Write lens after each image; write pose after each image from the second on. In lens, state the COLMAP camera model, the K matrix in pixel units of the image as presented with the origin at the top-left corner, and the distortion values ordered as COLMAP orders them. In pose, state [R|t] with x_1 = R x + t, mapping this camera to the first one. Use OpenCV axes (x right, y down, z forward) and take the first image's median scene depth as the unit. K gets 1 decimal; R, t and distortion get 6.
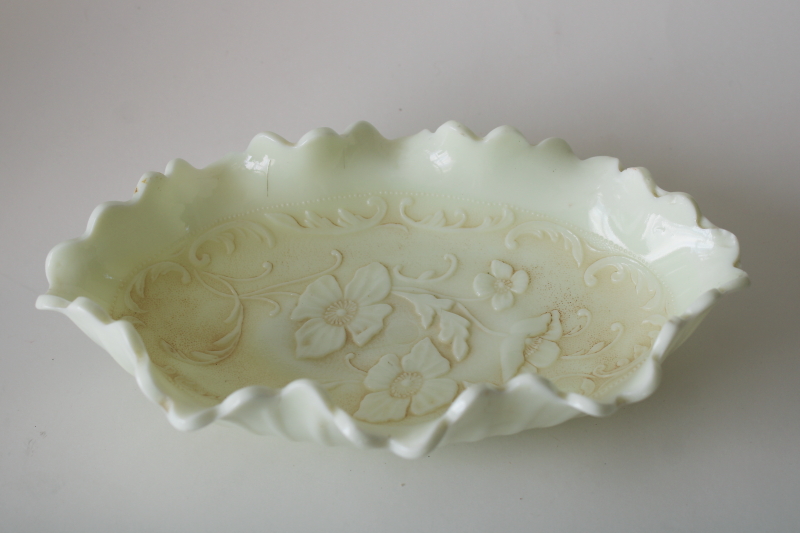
lens RADIAL K [[1171.7, 0, 373.4], [0, 1171.7, 265.2], [0, 0, 1]] dist [-0.033286, 0.000000]
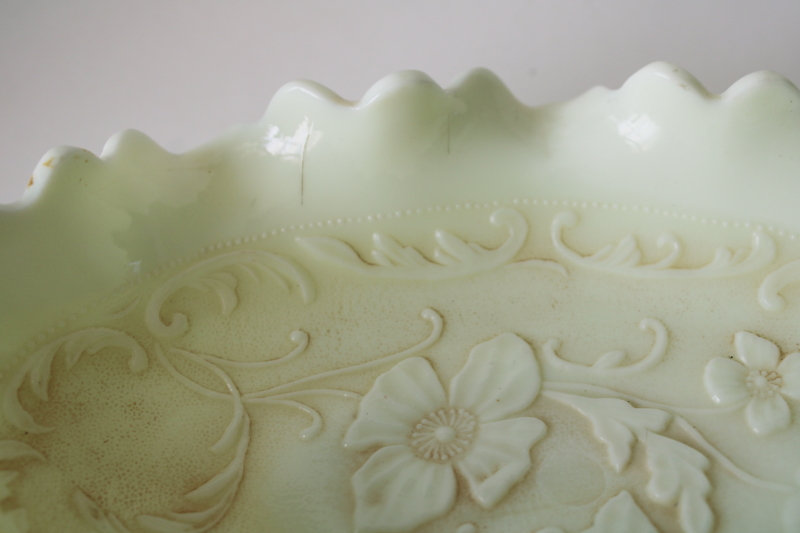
lens RADIAL K [[1171.7, 0, 397.6], [0, 1171.7, 272.8], [0, 0, 1]] dist [-0.033286, 0.000000]
pose [[0.999743, 0.010887, -0.019901, -0.037609], [-0.011748, 0.998978, -0.043650, -0.006153], [0.019405, 0.043872, 0.998849, 0.489516]]
